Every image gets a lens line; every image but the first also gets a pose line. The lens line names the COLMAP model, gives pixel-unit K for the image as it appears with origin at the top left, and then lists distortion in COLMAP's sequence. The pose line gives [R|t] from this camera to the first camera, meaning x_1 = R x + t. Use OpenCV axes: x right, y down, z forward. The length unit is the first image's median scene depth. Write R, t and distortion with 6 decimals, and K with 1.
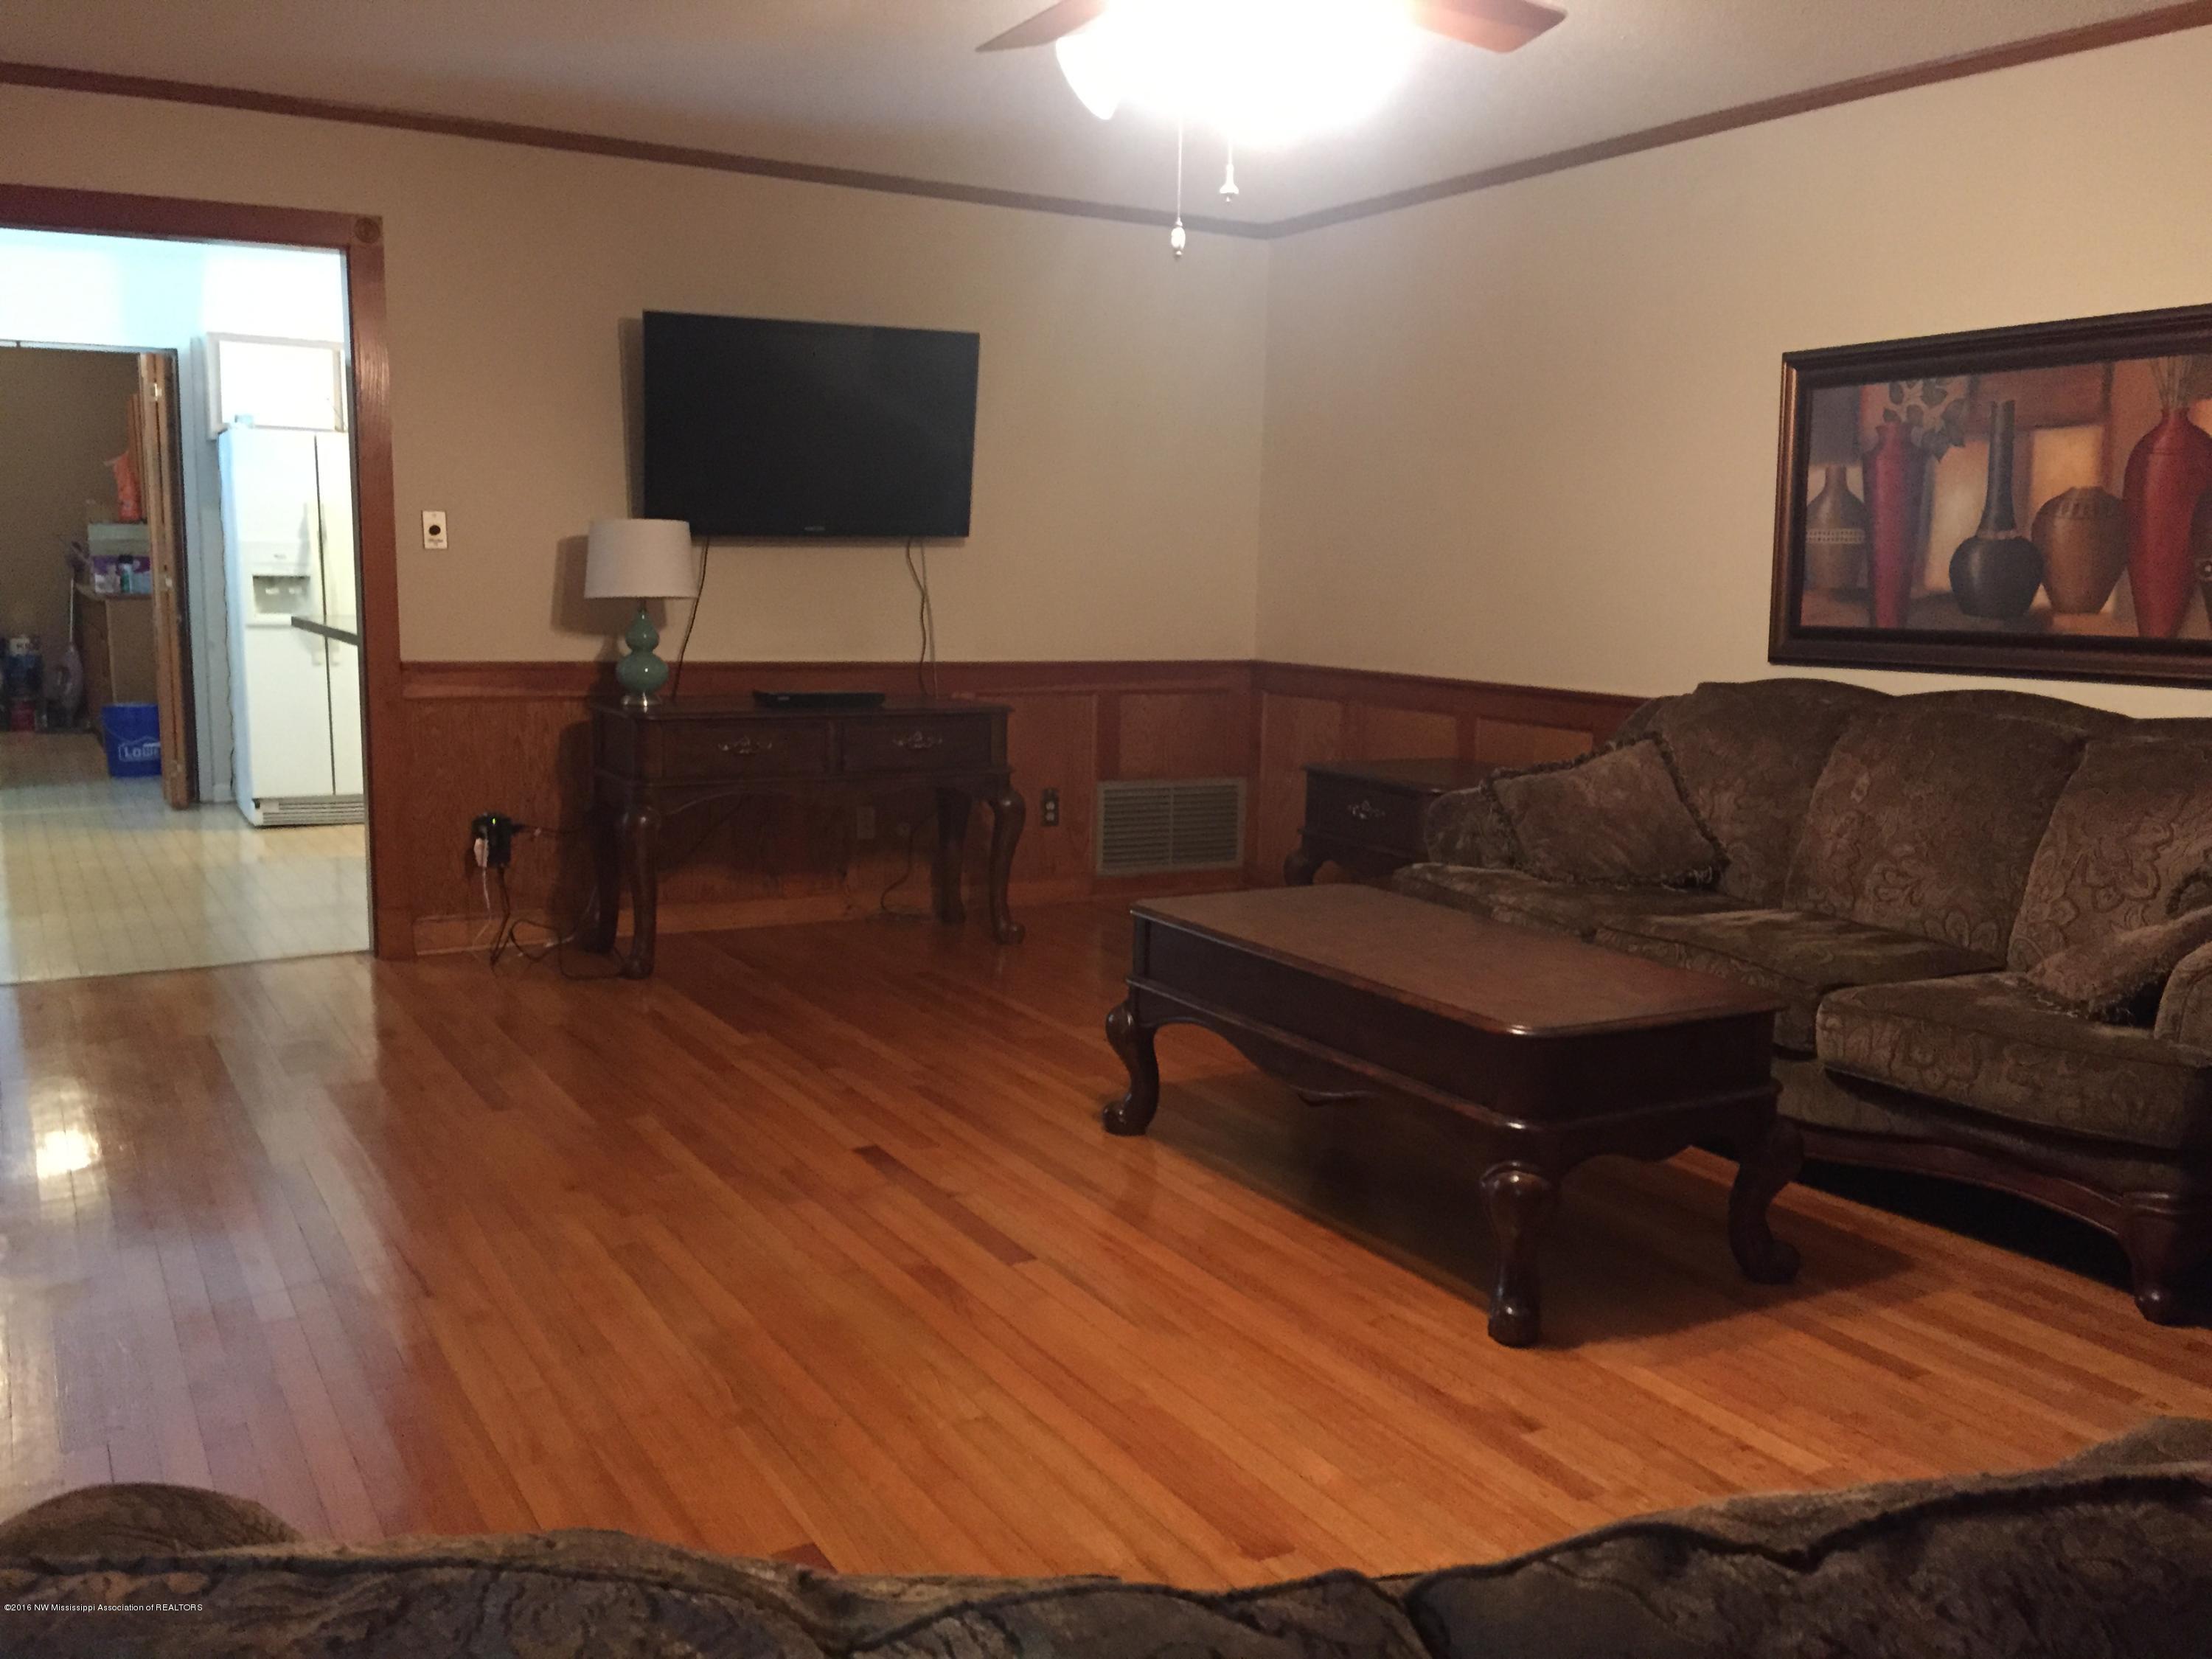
lens RADIAL K [[1904.4, 0, 1110.1], [0, 1904.4, 830.8], [0, 0, 1]] dist [0.074512, -0.089360]
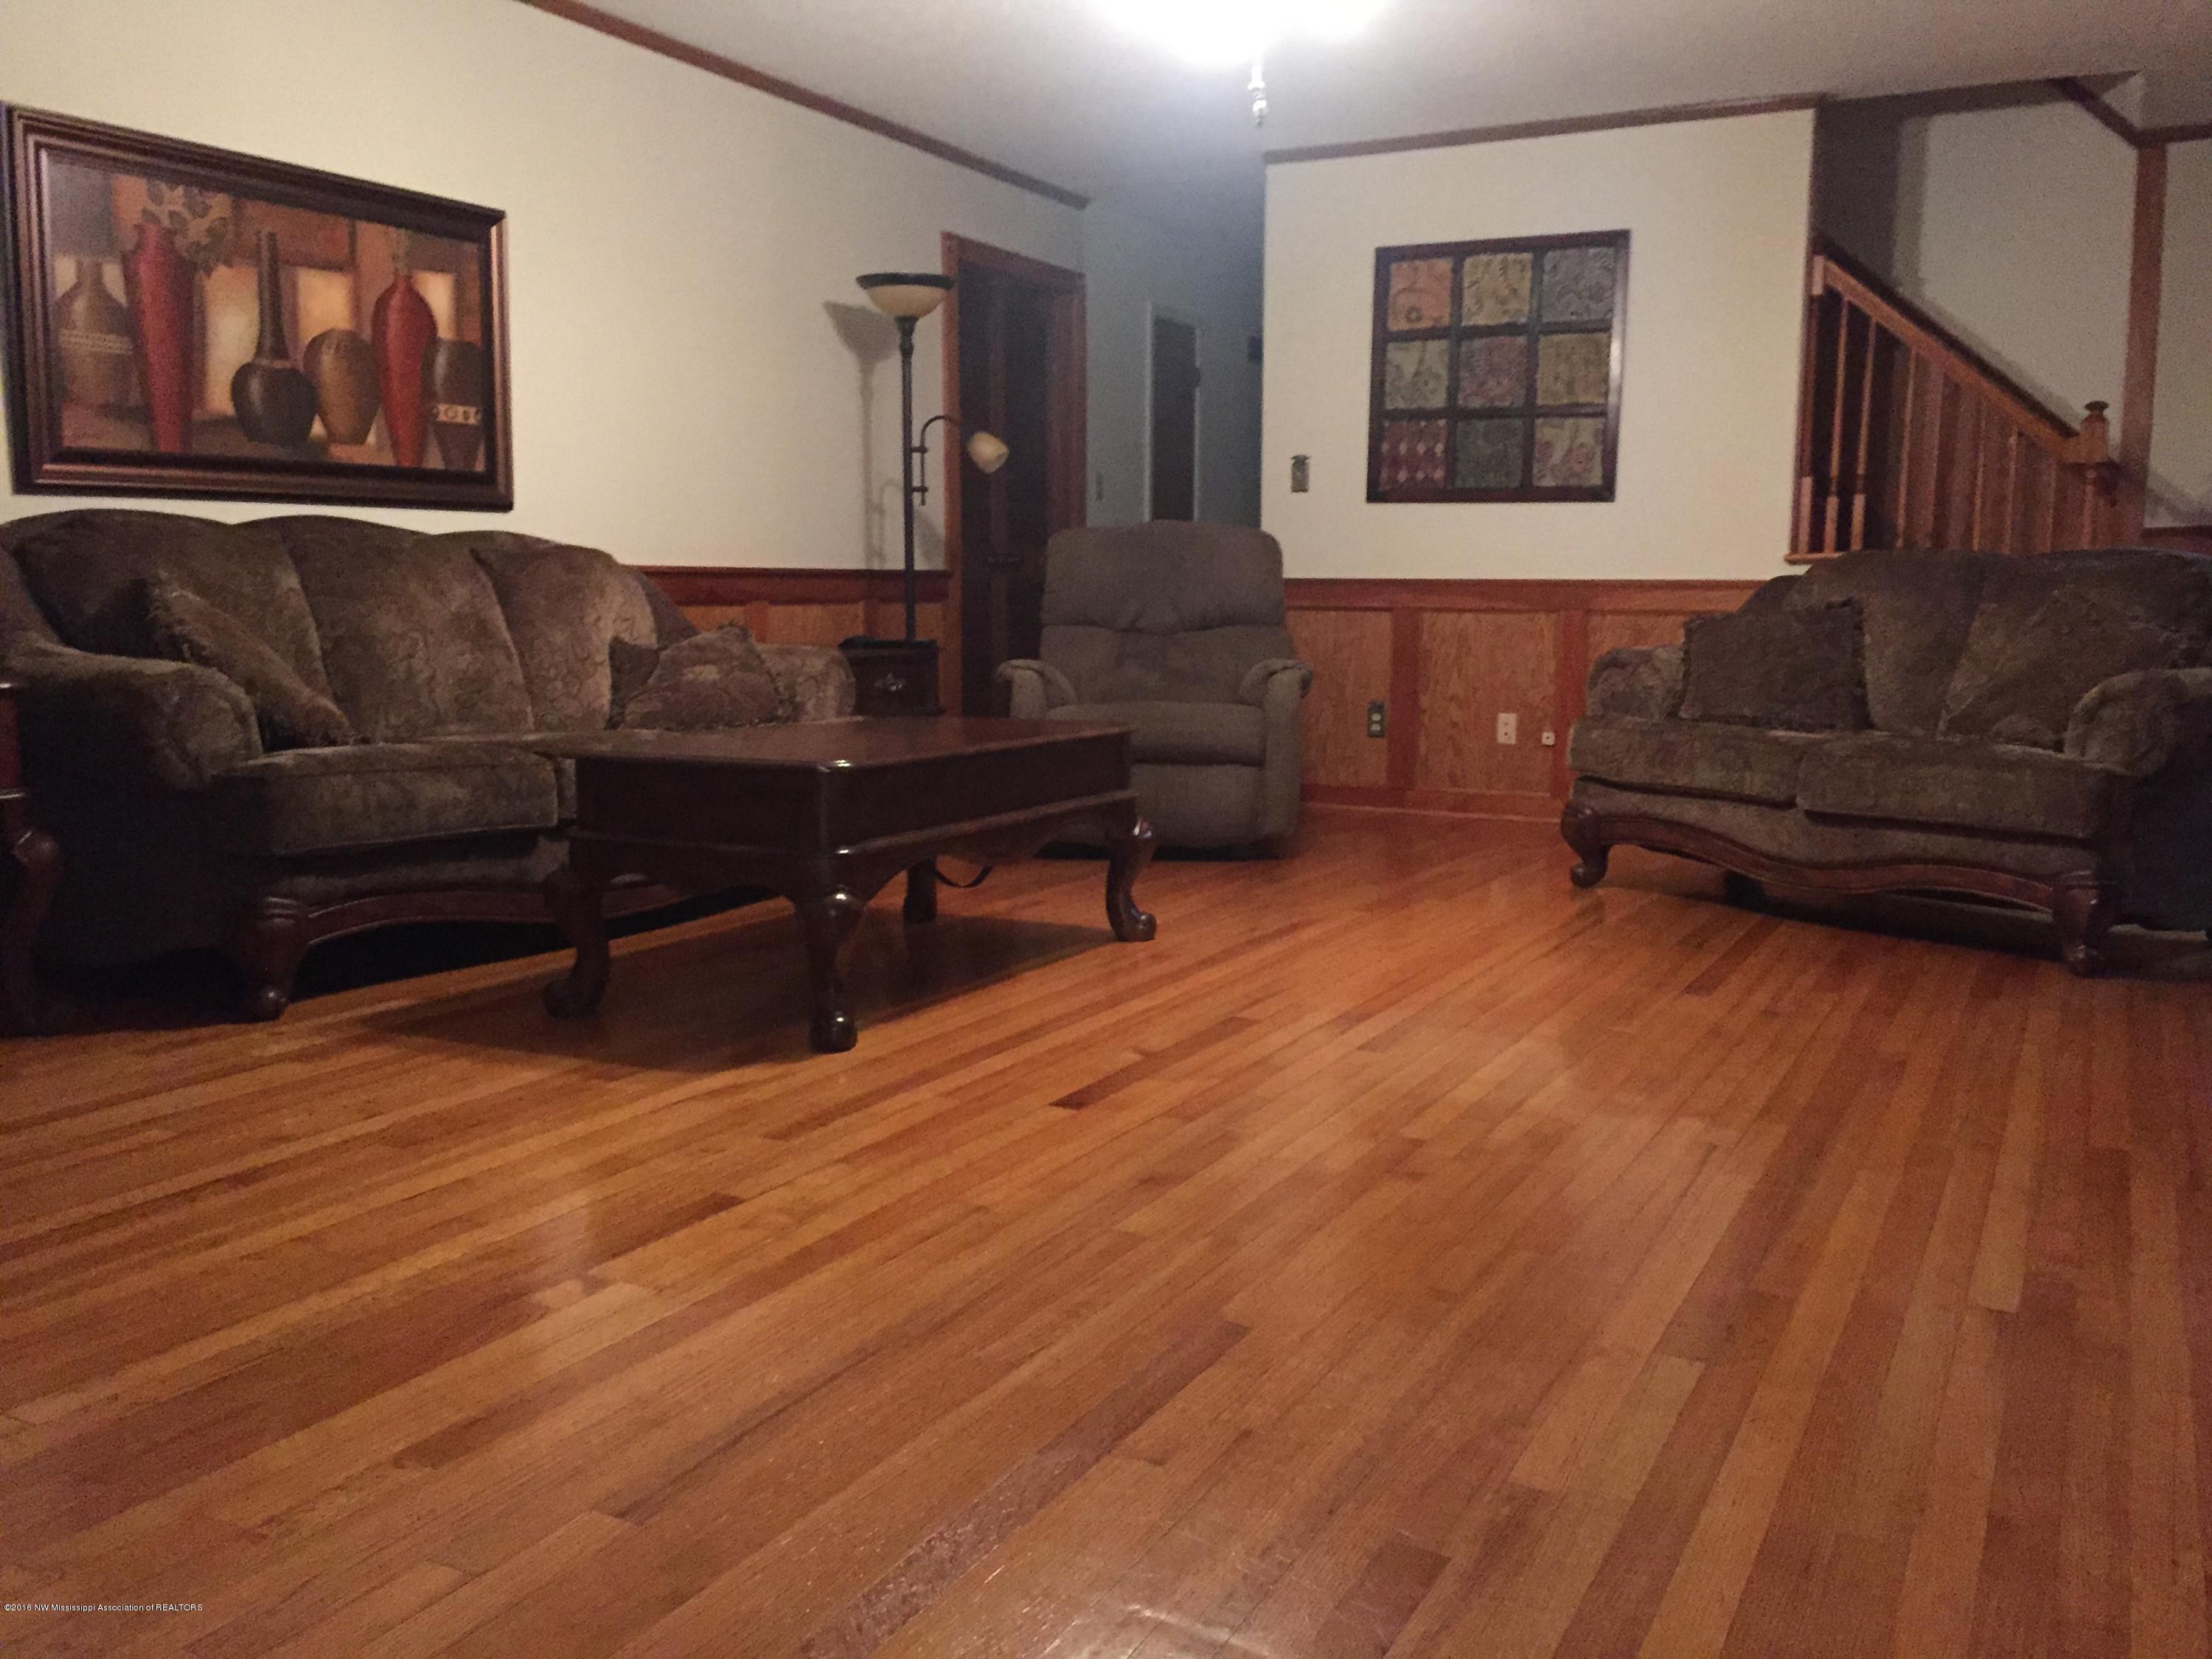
lens RADIAL K [[1904.4, 0, 1110.5], [0, 1904.4, 825.4], [0, 0, 1]] dist [0.074512, -0.089360]
pose [[-0.535648, -0.130405, 0.834312, -0.666835], [0.103497, 0.970417, 0.218127, -0.092096], [-0.838075, 0.203188, -0.506305, 1.191655]]
